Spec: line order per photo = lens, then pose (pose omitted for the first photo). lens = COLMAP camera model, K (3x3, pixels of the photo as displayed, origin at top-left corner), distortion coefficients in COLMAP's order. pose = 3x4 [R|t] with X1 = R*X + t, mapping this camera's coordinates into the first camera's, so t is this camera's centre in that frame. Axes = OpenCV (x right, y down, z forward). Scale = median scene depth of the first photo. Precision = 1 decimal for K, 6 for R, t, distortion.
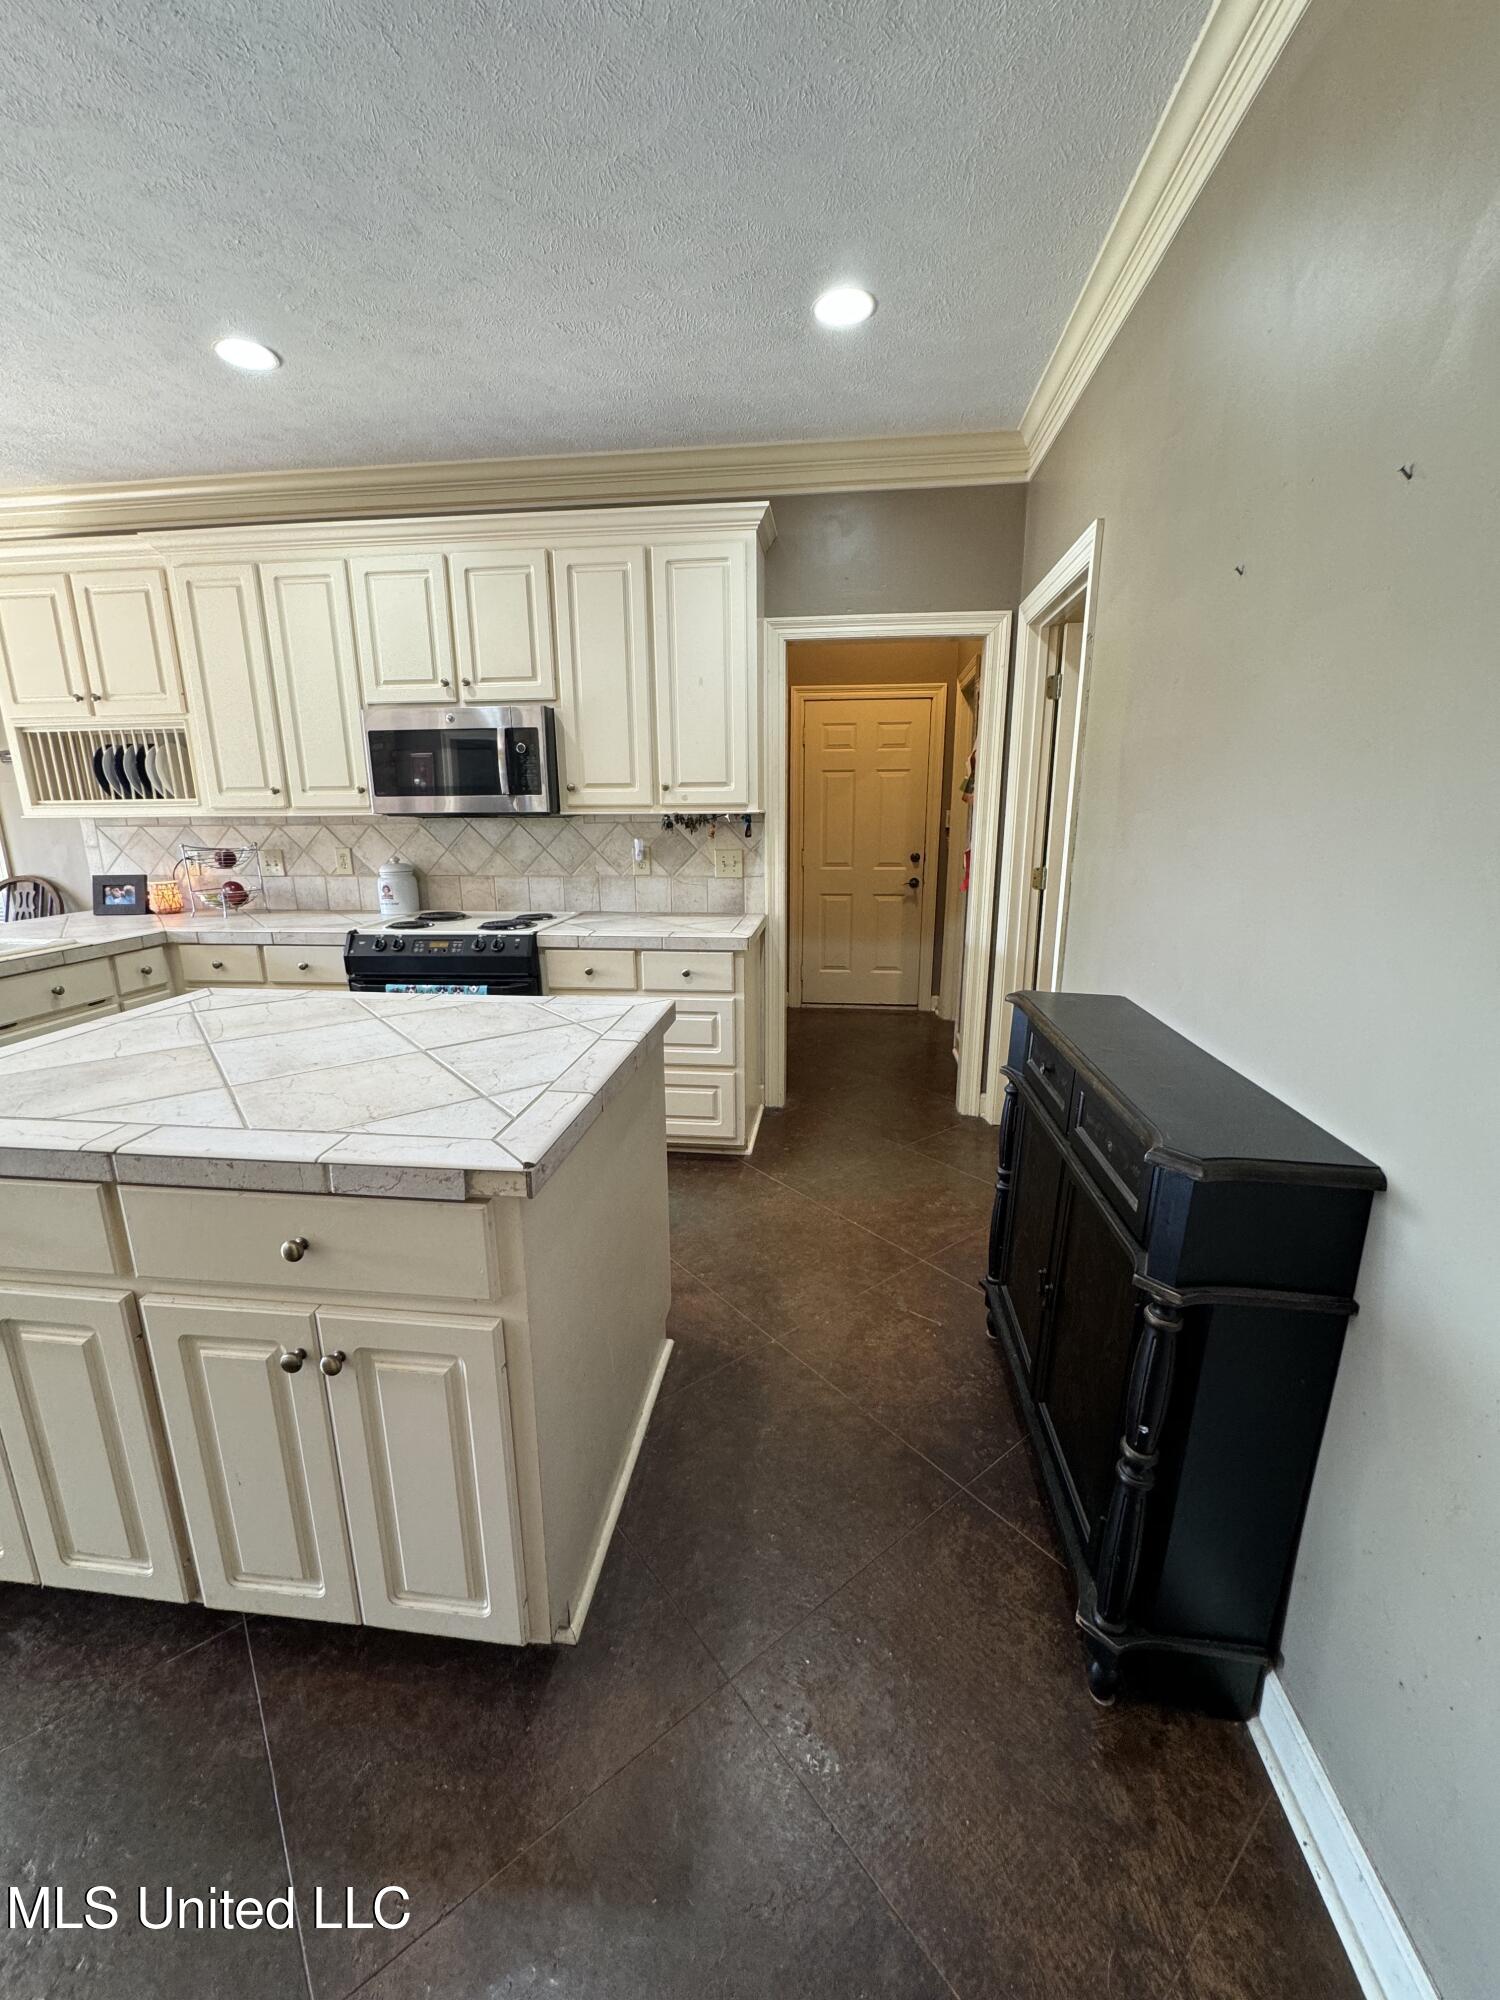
lens RADIAL K [[802.3, 0, 744.6], [0, 802.3, 1005.2], [0, 0, 1]] dist [-0.000141, 0.000021]
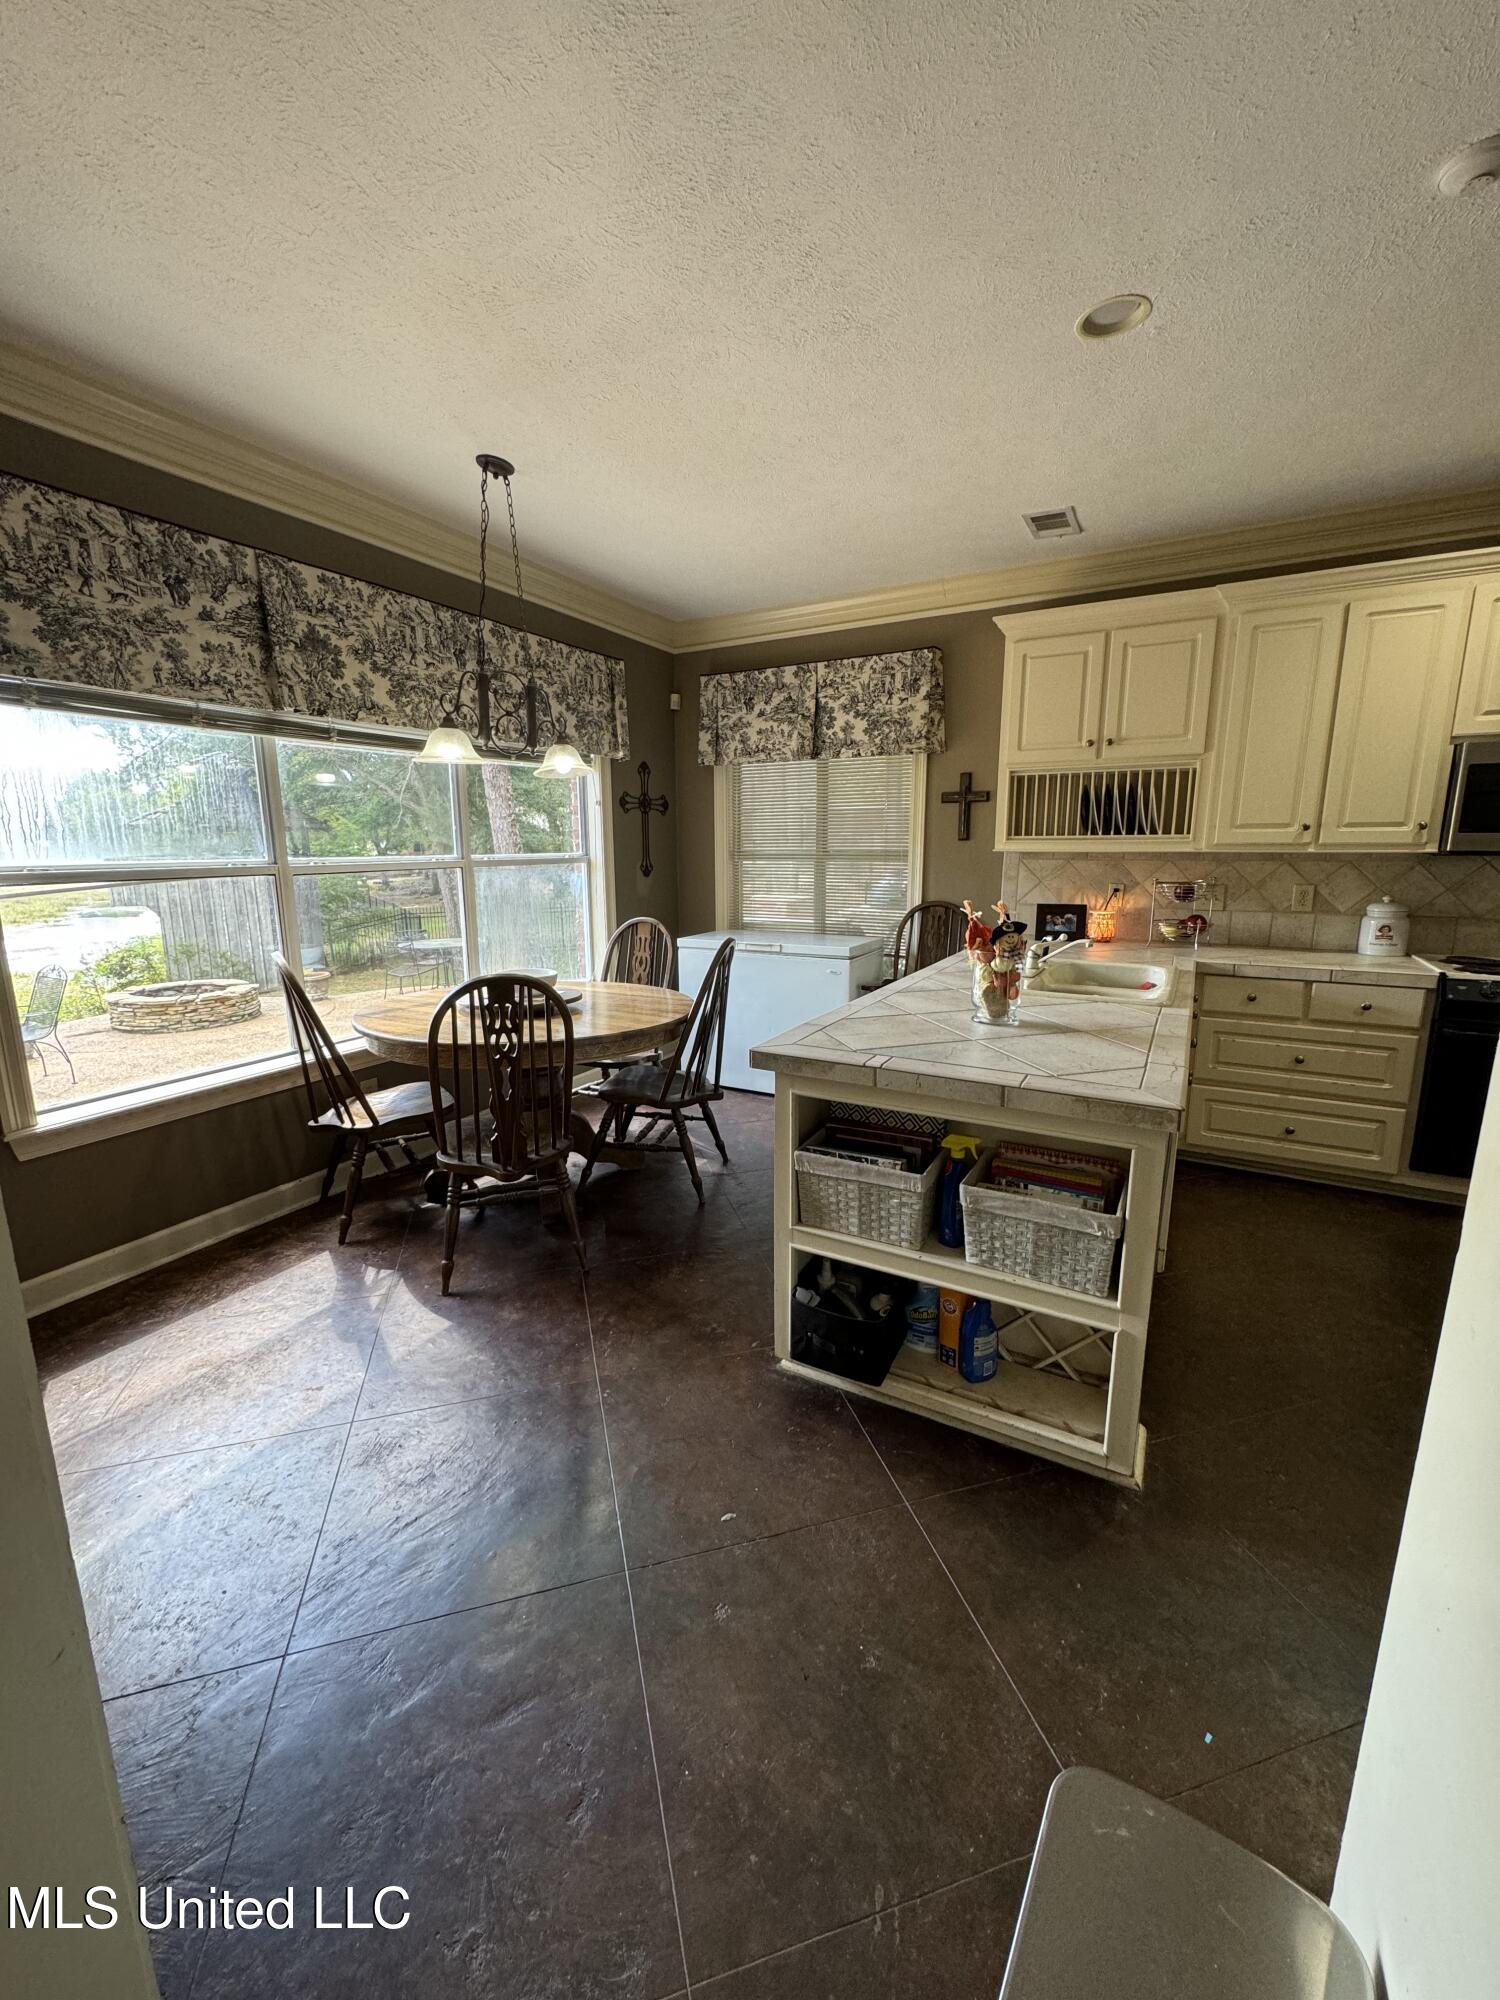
lens RADIAL K [[802.3, 0, 759.2], [0, 802.3, 998.8], [0, 0, 1]] dist [-0.000141, 0.000021]
pose [[0.931151, 0.077000, -0.356411, -0.778738], [-0.096969, 0.994543, -0.038474, 0.044413], [0.351504, 0.070386, 0.933537, -0.137540]]
